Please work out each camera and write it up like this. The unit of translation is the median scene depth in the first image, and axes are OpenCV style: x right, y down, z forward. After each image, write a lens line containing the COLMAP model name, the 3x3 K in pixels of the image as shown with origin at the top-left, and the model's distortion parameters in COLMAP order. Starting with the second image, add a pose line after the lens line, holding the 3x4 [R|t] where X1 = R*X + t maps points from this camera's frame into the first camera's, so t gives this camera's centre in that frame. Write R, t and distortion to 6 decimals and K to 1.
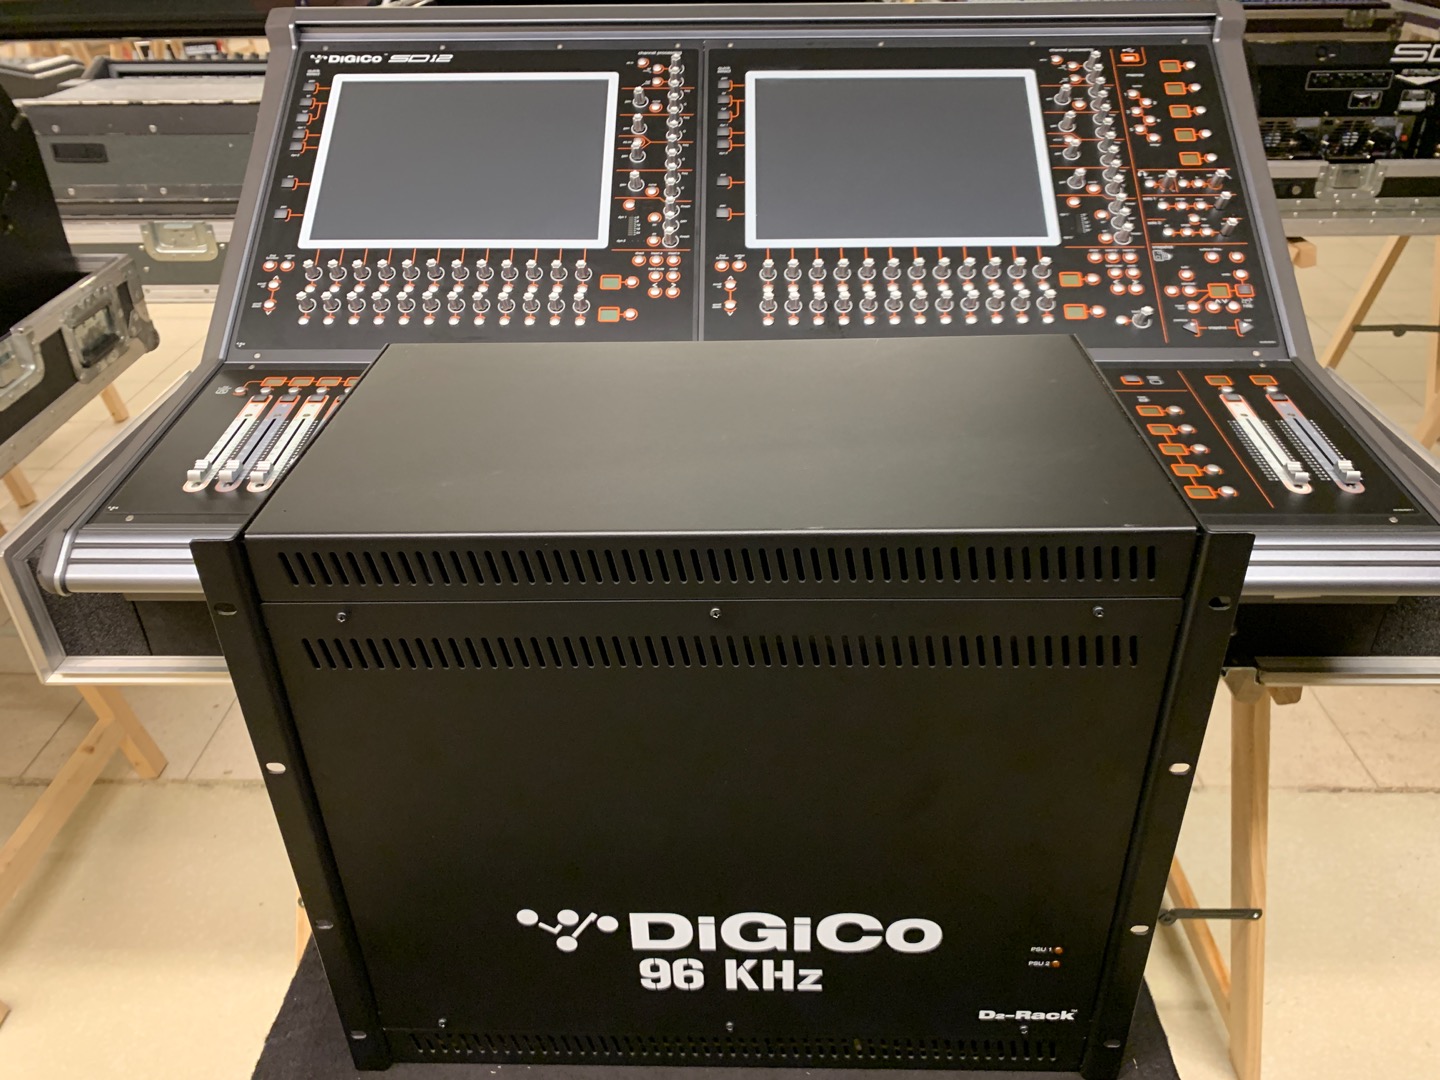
lens RADIAL K [[1111.2, 0, 716.2], [0, 1111.2, 537.4], [0, 0, 1]] dist [0.019241, -0.029596]
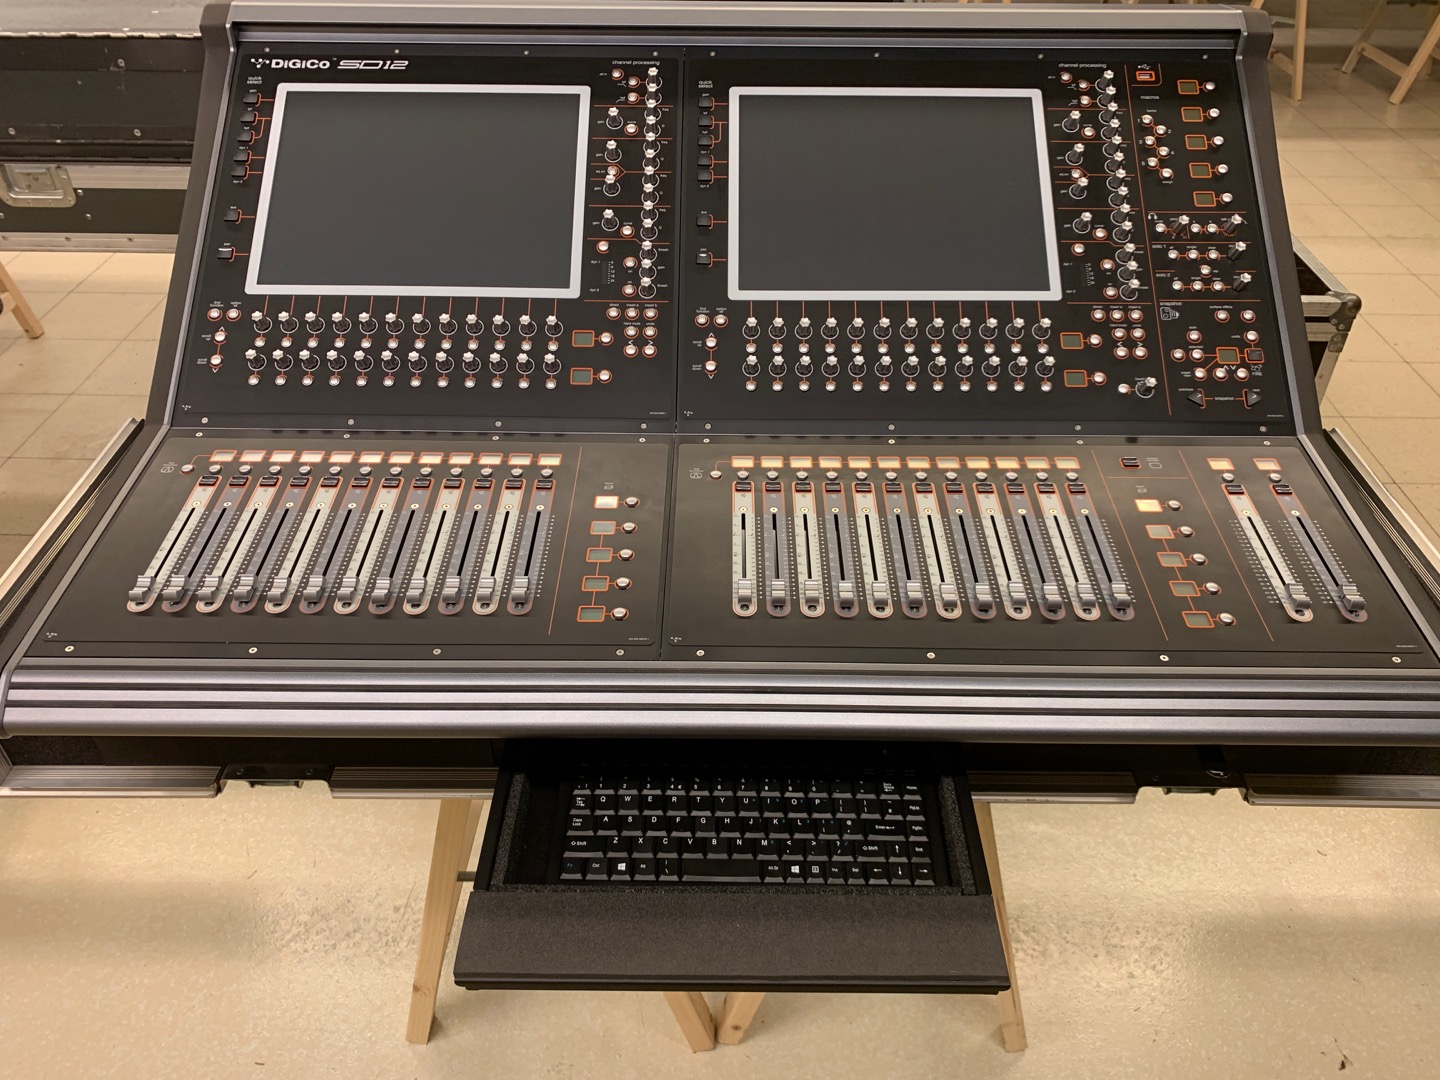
lens RADIAL K [[1111.2, 0, 731.6], [0, 1111.2, 536.4], [0, 0, 1]] dist [0.019241, -0.029596]
pose [[0.999782, 0.000422, 0.020865, 0.010088], [-0.002845, 0.993220, 0.116219, -0.168440], [-0.020675, -0.116253, 0.993004, 0.048726]]
